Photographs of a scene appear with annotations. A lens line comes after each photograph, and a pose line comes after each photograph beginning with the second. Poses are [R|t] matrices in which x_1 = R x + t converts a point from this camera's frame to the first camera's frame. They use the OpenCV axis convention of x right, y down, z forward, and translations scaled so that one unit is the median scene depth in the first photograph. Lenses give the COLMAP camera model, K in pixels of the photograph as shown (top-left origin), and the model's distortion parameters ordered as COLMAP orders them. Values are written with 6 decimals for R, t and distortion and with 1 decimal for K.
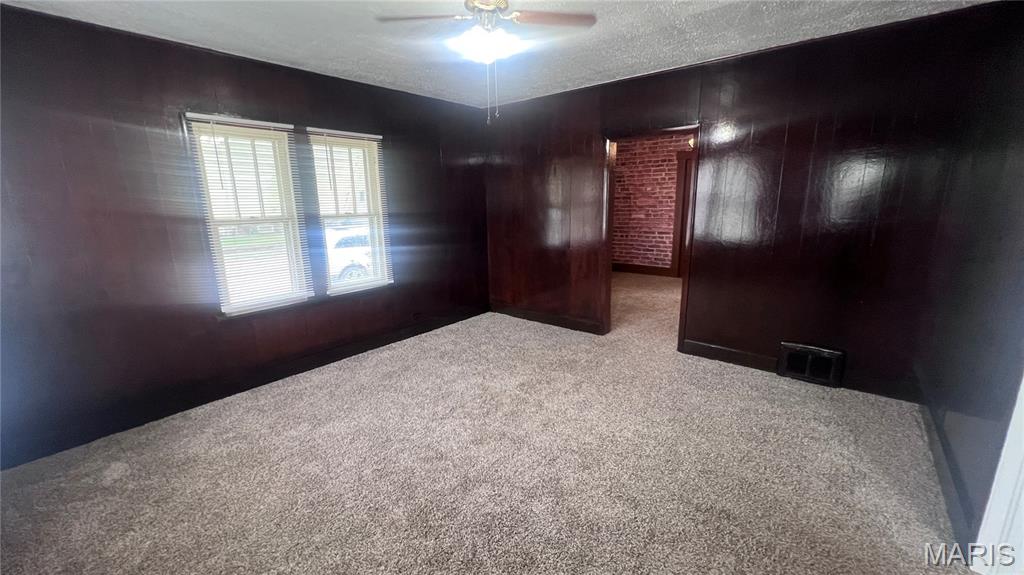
lens RADIAL K [[402.0, 0, 508.6], [0, 402.0, 285.2], [0, 0, 1]] dist [-0.007709, -0.000090]
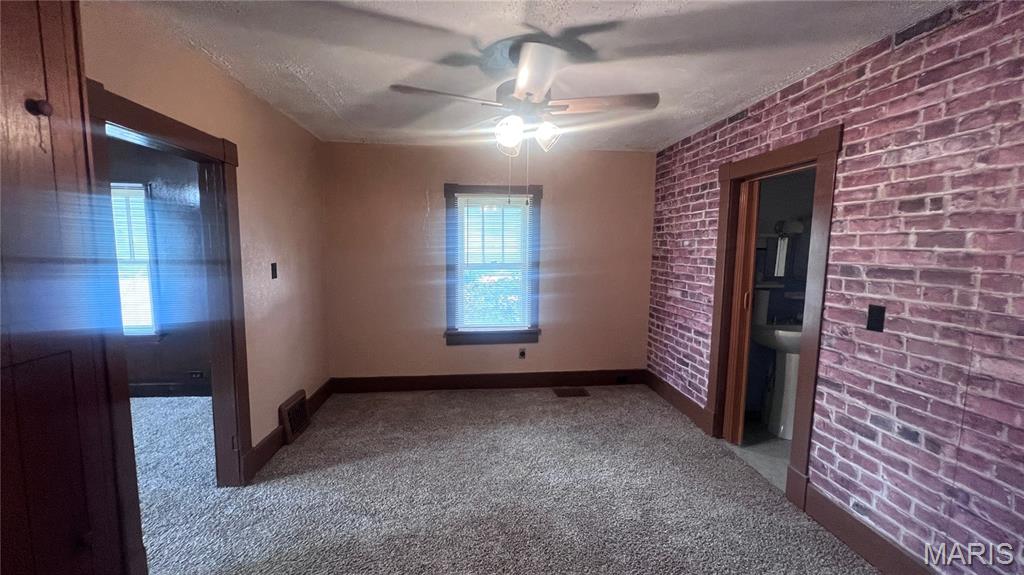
lens RADIAL K [[402.0, 0, 511.7], [0, 402.0, 287.1], [0, 0, 1]] dist [-0.007709, -0.000090]
pose [[0.716419, 0.098372, -0.690700, 0.553473], [-0.173507, 0.984027, -0.039819, -0.127287], [0.675751, 0.148368, 0.722044, 0.495953]]
